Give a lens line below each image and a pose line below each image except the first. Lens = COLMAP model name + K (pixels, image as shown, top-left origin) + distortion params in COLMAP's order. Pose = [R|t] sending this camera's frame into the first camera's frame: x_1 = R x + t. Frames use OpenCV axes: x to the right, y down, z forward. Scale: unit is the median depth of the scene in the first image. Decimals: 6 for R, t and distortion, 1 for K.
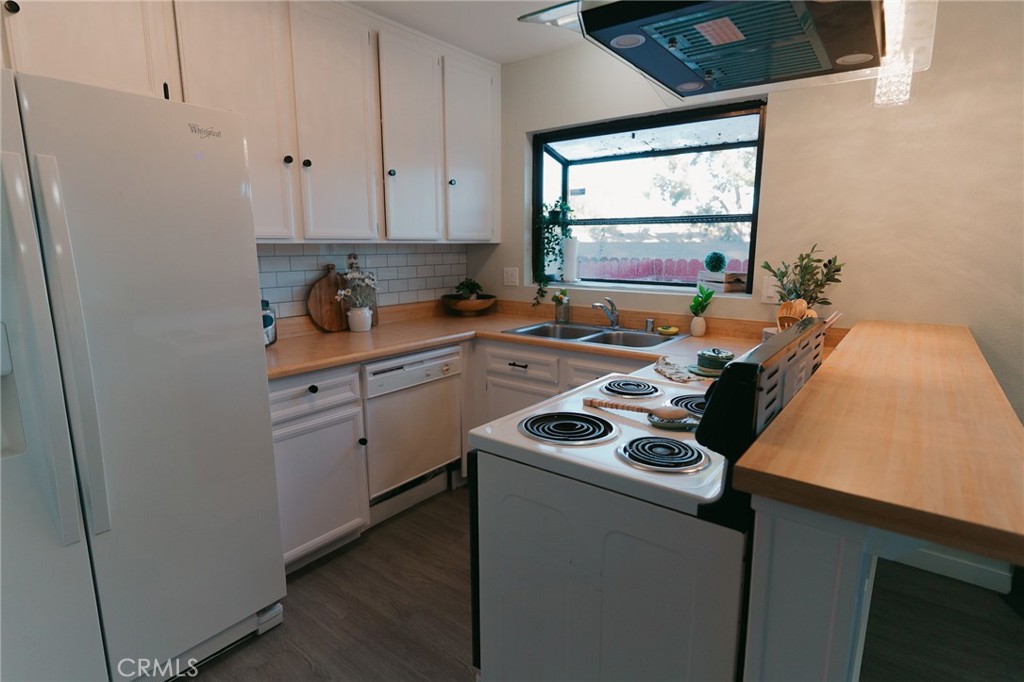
lens RADIAL K [[530.9, 0, 512.0], [0, 530.9, 341.0], [0, 0, 1]] dist [-0.002752, -0.000081]
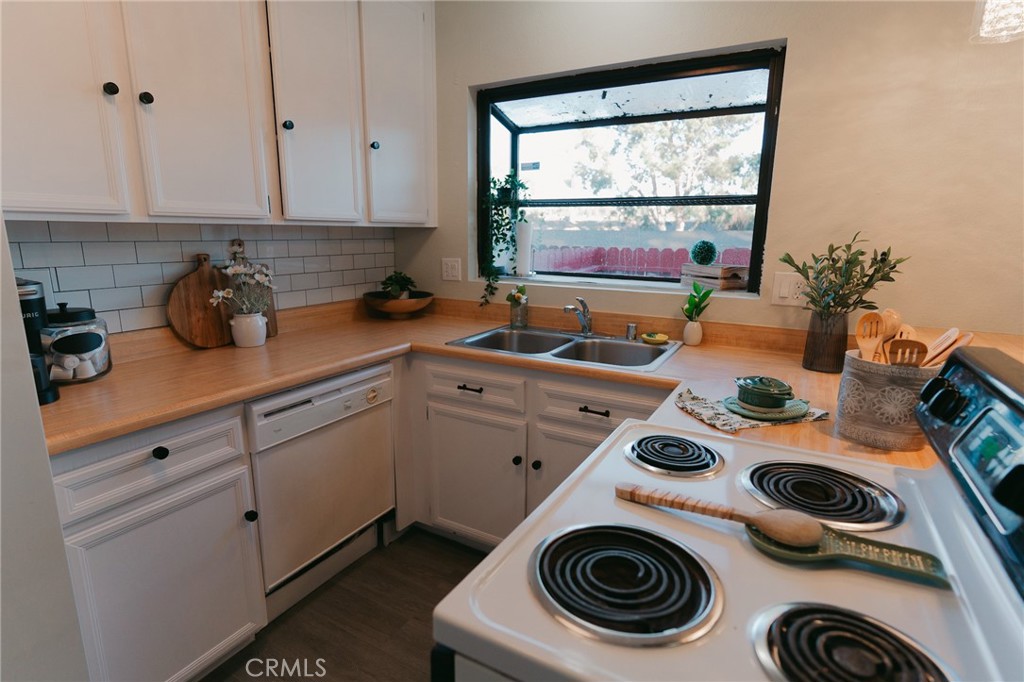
lens RADIAL K [[522.0, 0, 512.0], [0, 522.0, 341.0], [0, 0, 1]] dist [-0.002249, 0.000778]
pose [[0.989097, -0.020082, 0.145889, -0.034125], [0.016169, 0.999478, 0.027957, -0.039028], [-0.146374, -0.025293, 0.988906, 0.235571]]
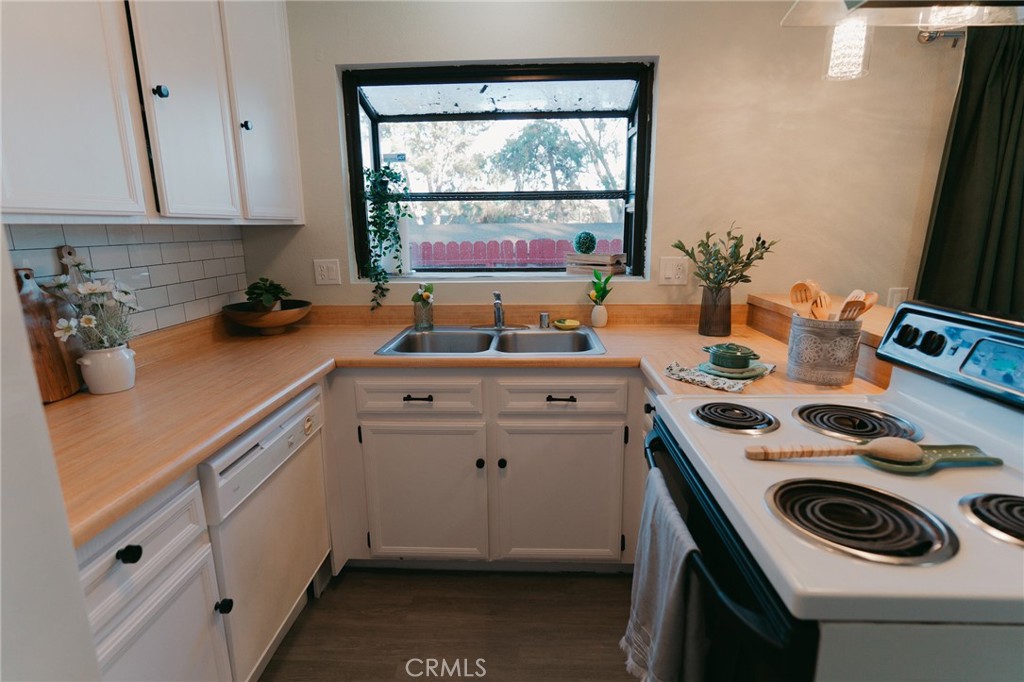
lens RADIAL K [[522.0, 0, 512.0], [0, 522.0, 341.0], [0, 0, 1]] dist [-0.002249, 0.000778]
pose [[0.816242, -0.132446, 0.562323, -0.244090], [0.114259, 0.991149, 0.067595, -0.056918], [-0.566298, 0.009076, 0.824150, 0.334558]]
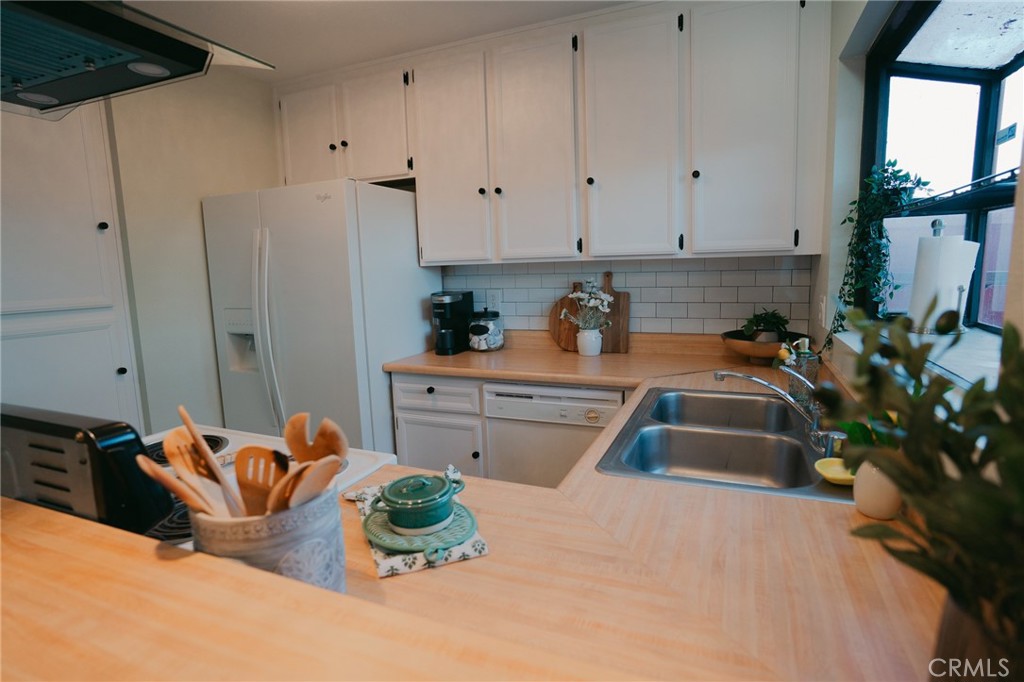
lens RADIAL K [[530.9, 0, 512.0], [0, 530.9, 341.0], [0, 0, 1]] dist [-0.002752, -0.000081]
pose [[0.257987, 0.132049, -0.957082, 0.561522], [-0.146204, 0.984544, 0.096428, -0.111822], [0.955022, 0.115052, 0.273305, 0.608912]]
